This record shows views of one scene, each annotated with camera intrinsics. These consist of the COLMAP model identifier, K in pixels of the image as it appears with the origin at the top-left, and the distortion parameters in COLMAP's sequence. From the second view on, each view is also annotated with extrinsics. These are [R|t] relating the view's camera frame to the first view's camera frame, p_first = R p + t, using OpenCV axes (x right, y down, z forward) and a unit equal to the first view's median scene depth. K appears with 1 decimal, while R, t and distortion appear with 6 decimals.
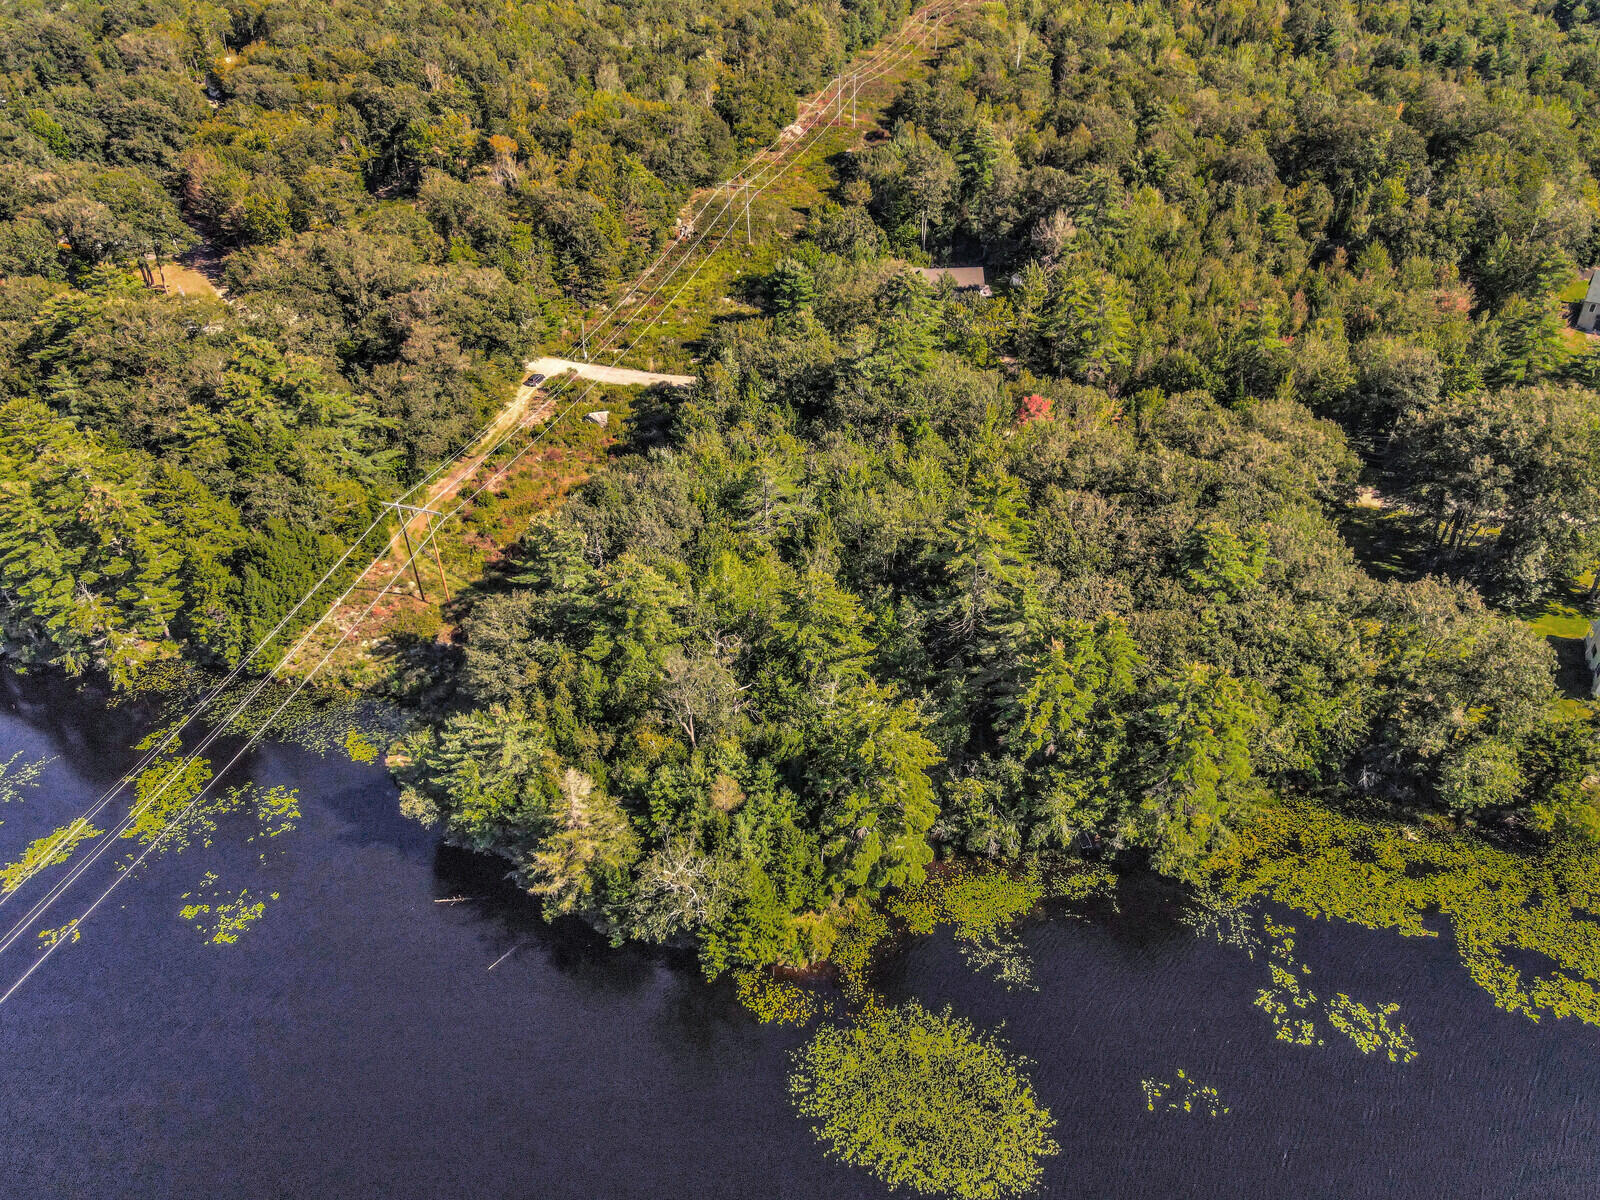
lens RADIAL K [[1178.3, 0, 796.2], [0, 1178.3, 590.8], [0, 0, 1]] dist [0.005175, 0.023944]
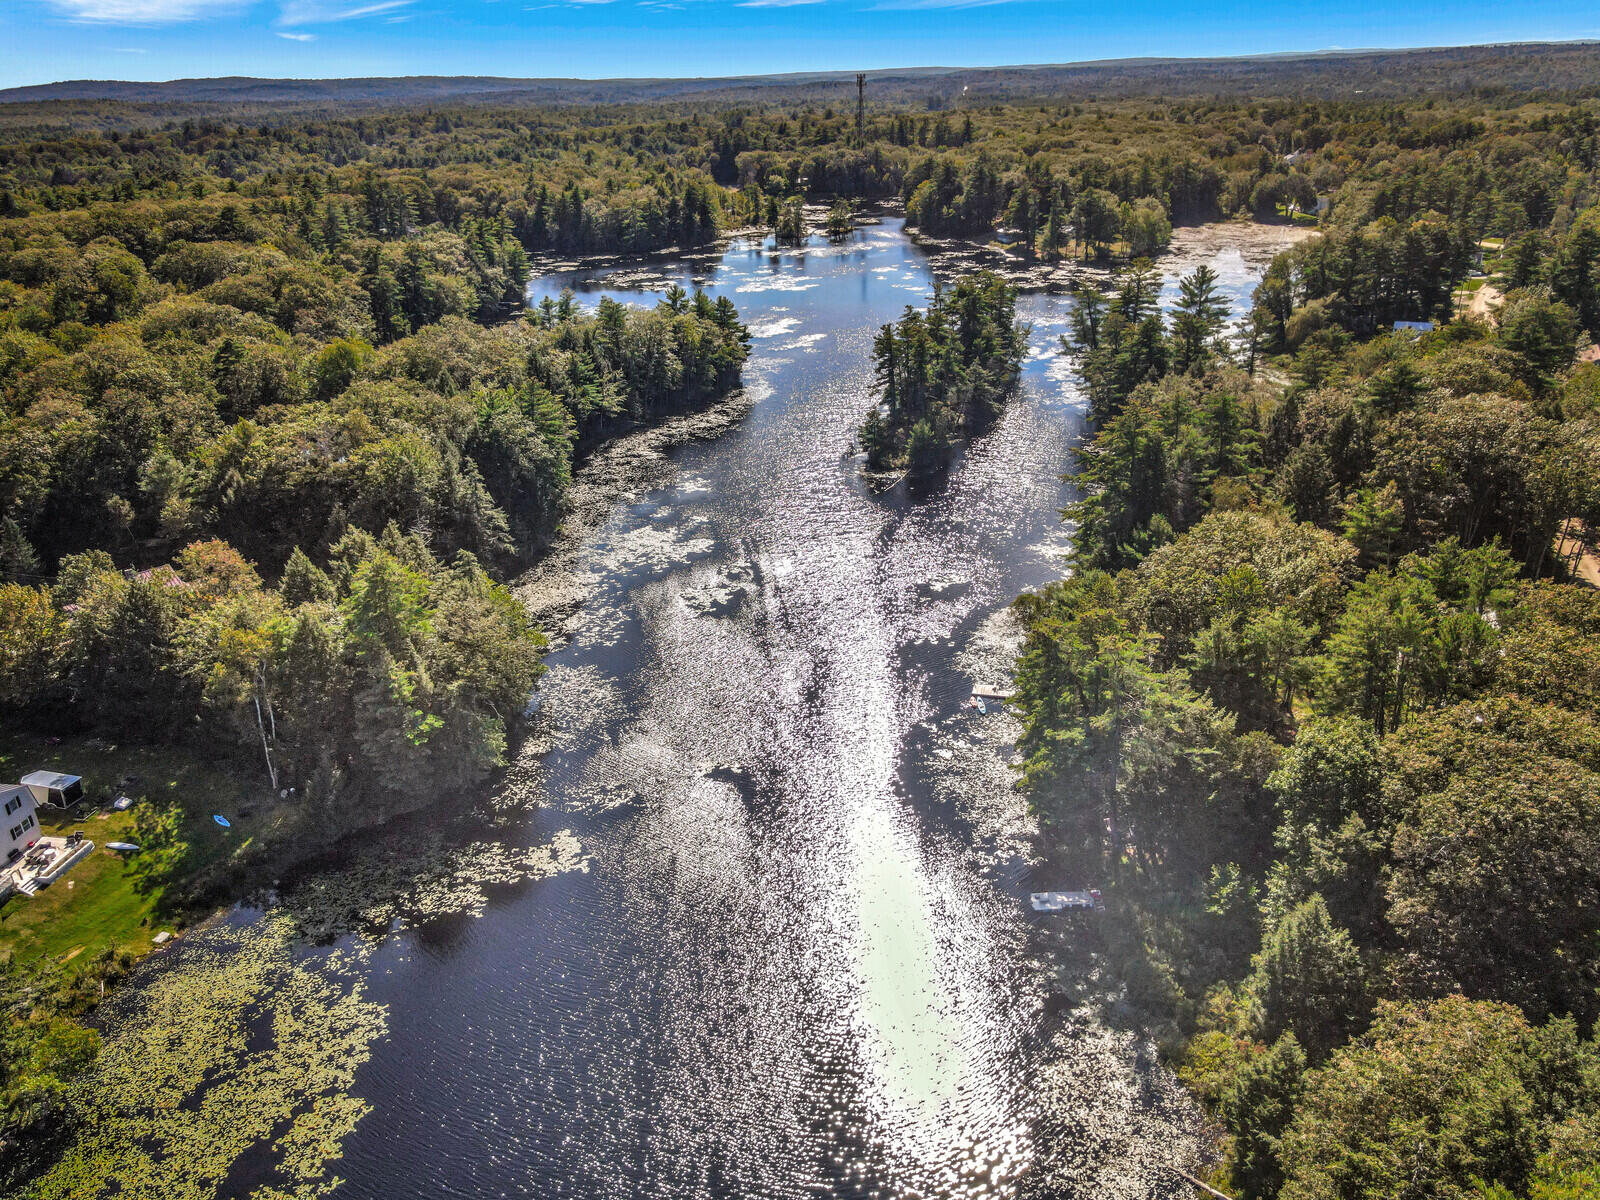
lens RADIAL K [[1215.3, 0, 810.6], [0, 1215.3, 594.0], [0, 0, 1]] dist [0.008639, 0.016859]
pose [[-0.214918, -0.369291, 0.904121, 0.005797], [0.616259, 0.666901, 0.418888, -0.018550], [-0.757651, 0.647199, 0.084250, 0.417139]]
